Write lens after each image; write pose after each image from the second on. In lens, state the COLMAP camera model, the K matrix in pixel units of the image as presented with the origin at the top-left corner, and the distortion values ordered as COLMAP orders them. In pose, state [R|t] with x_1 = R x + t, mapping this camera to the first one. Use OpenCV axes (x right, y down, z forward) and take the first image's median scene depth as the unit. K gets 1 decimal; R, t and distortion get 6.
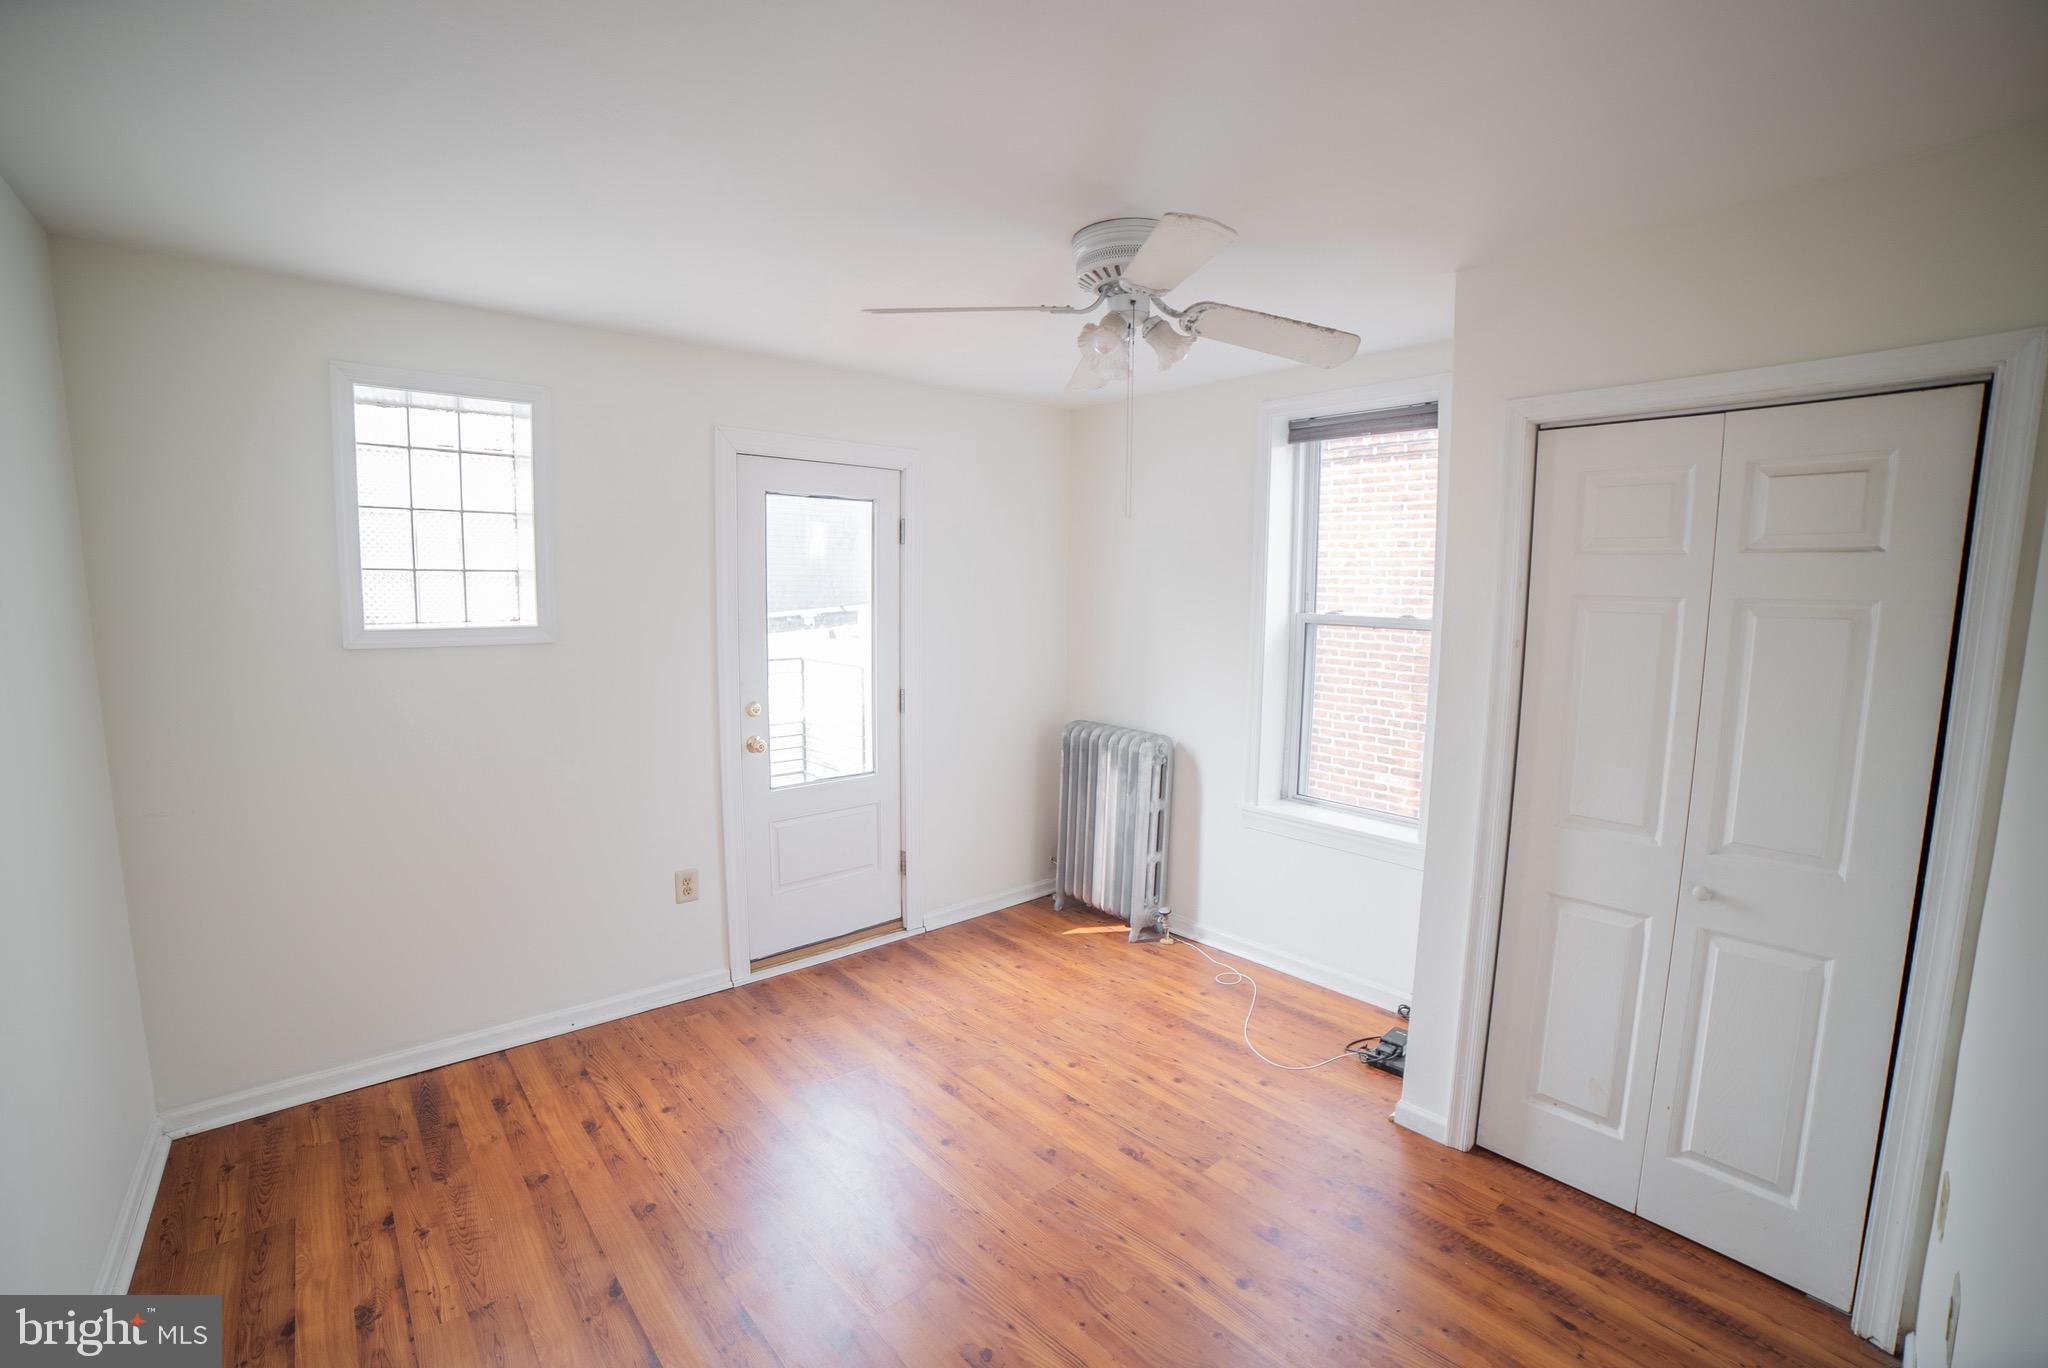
lens RADIAL K [[859.8, 0, 1015.6], [0, 859.8, 685.0], [0, 0, 1]] dist [-0.090431, 0.032718]
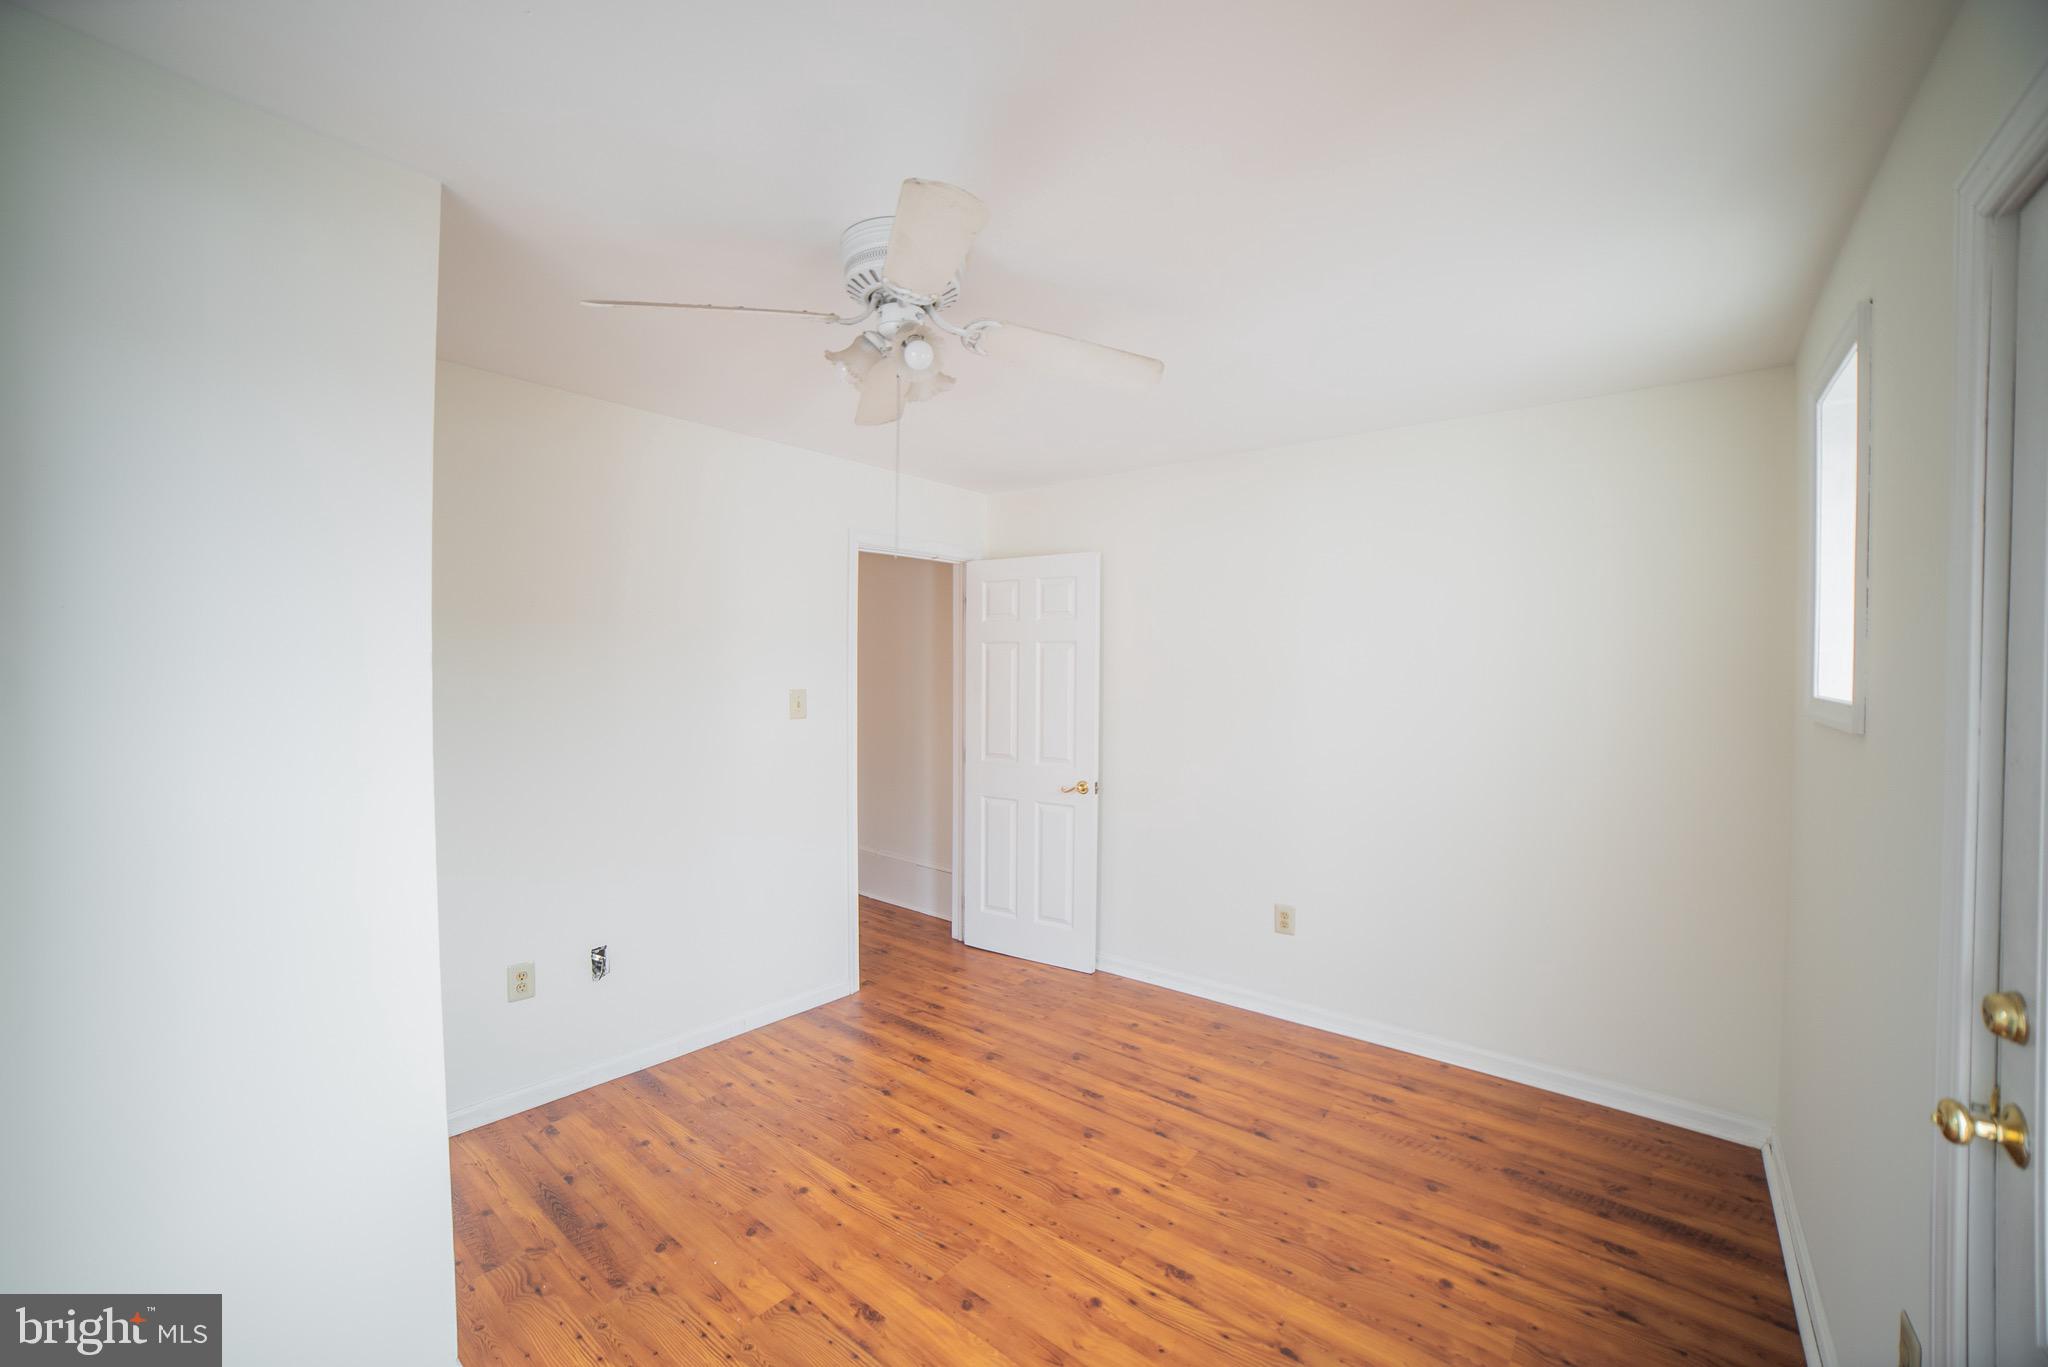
lens RADIAL K [[833.5, 0, 1009.1], [0, 833.5, 684.3], [0, 0, 1]] dist [-0.113773, 0.042178]
pose [[-0.987912, -0.013742, -0.154408, 0.126578], [-0.033578, 0.991385, 0.126604, -0.149334], [0.151338, 0.130258, -0.979862, 1.636591]]
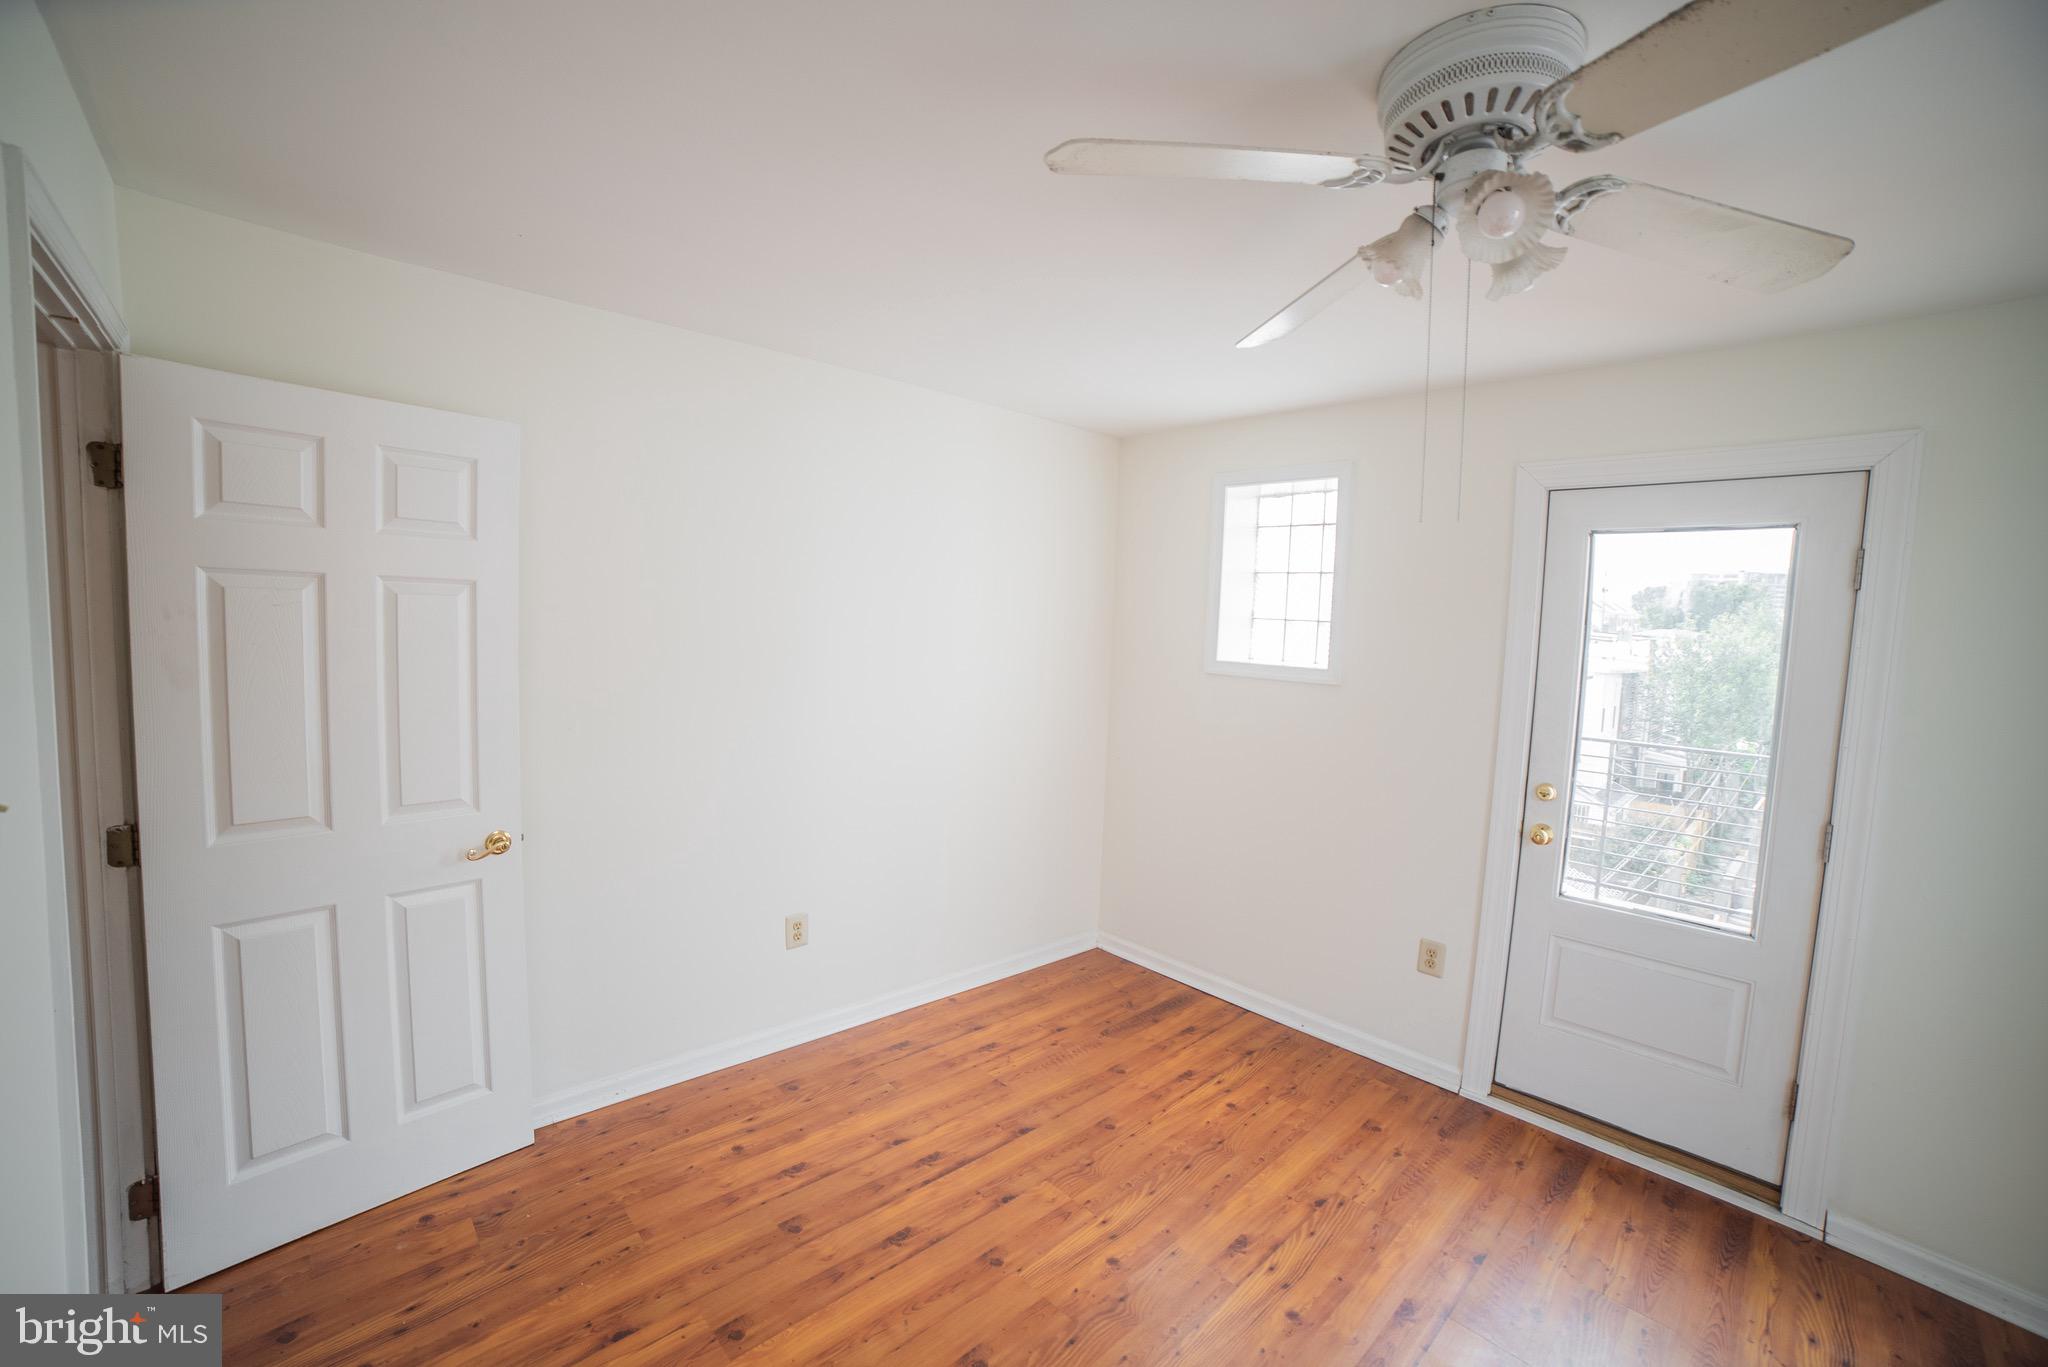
lens RADIAL K [[833.5, 0, 1009.1], [0, 833.5, 684.3], [0, 0, 1]] dist [-0.113773, 0.042178]
pose [[0.035313, 0.065039, -0.997258, 0.607816], [-0.150405, 0.986860, 0.059035, -0.058089], [0.987994, 0.147908, 0.044631, 0.595718]]
